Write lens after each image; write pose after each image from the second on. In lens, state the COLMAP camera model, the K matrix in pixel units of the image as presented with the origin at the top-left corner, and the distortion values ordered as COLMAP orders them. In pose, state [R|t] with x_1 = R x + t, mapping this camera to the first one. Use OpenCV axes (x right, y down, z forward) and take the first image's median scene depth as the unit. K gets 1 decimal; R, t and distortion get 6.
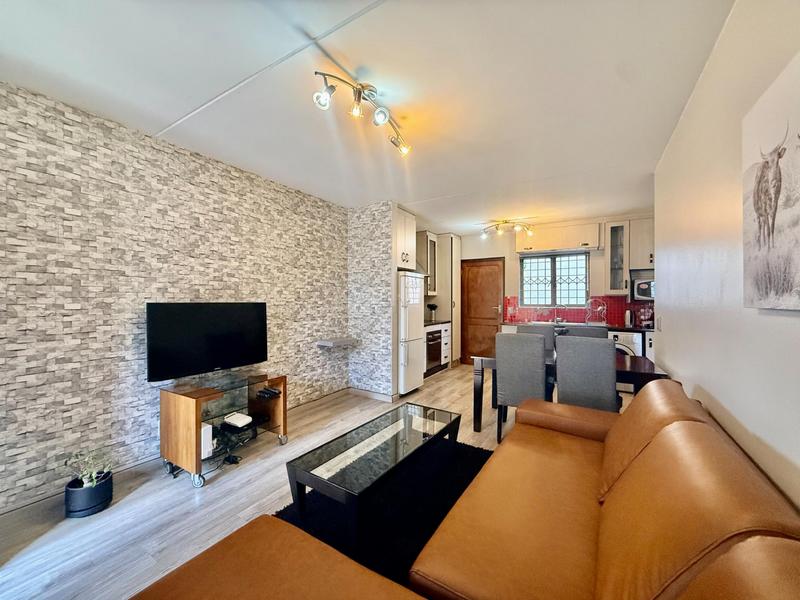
lens RADIAL K [[318.4, 0, 398.0], [0, 318.4, 300.2], [0, 0, 1]] dist [-0.001090, 0.000668]
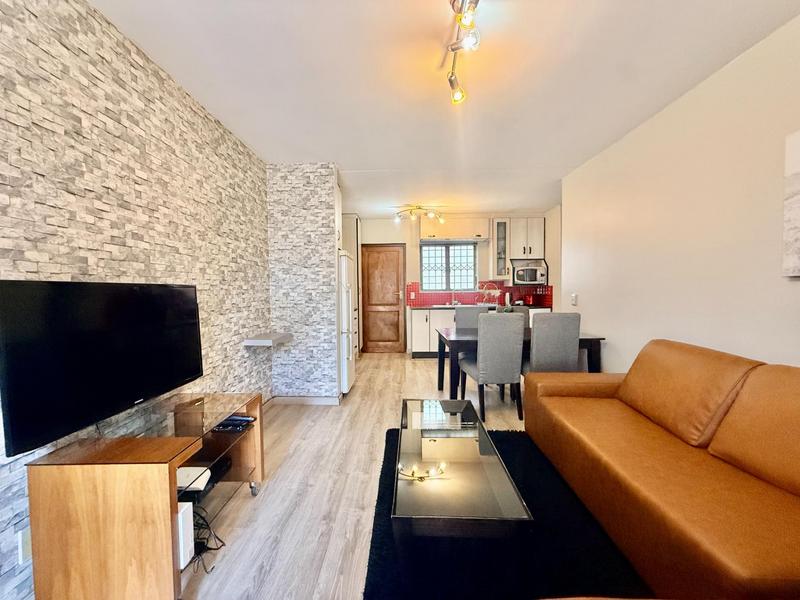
lens RADIAL K [[318.4, 0, 397.7], [0, 318.4, 299.9], [0, 0, 1]] dist [-0.001090, 0.000668]
pose [[0.862091, -0.028403, 0.505957, -0.302892], [0.013817, 0.999374, 0.032558, 0.016855], [-0.506565, -0.021077, 0.861944, 0.194273]]
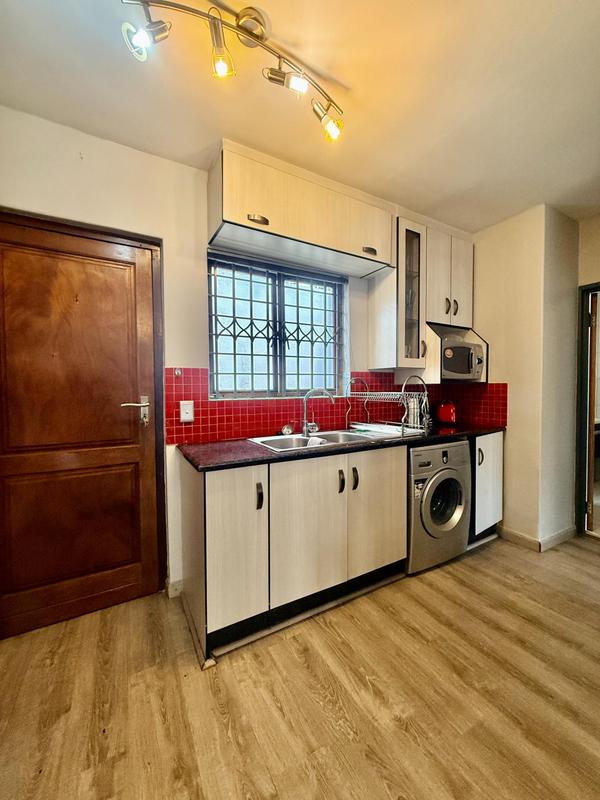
lens RADIAL K [[318.4, 0, 298.7], [0, 318.4, 397.5], [0, 0, 1]] dist [-0.001090, 0.000668]
pose [[0.486692, -0.033110, 0.872946, 0.183929], [0.008573, 0.999414, 0.033128, 0.012727], [-0.873532, -0.008639, 0.486691, 1.074442]]
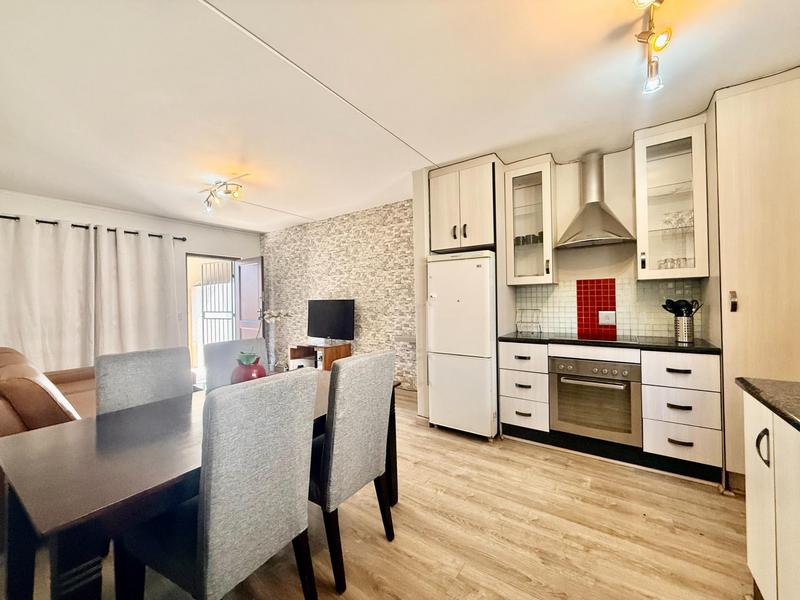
lens RADIAL K [[318.4, 0, 397.5], [0, 318.4, 299.7], [0, 0, 1]] dist [-0.001090, 0.000668]
pose [[-0.067955, -0.001753, -0.997687, 0.778795], [0.015543, 0.999875, -0.002816, 0.011422], [0.997567, -0.015699, -0.067919, 1.004161]]
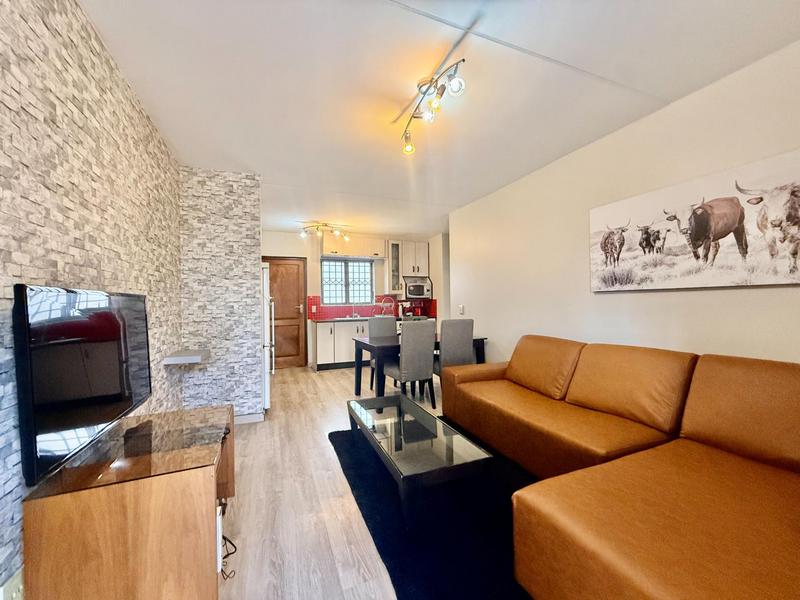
lens RADIAL K [[318.4, 0, 397.8], [0, 318.4, 300.1], [0, 0, 1]] dist [-0.001090, 0.000668]
pose [[0.591870, -0.004825, 0.806019, -0.472173], [0.018559, 0.999799, -0.007643, 0.022717], [-0.805820, 0.019483, 0.591840, 0.226780]]
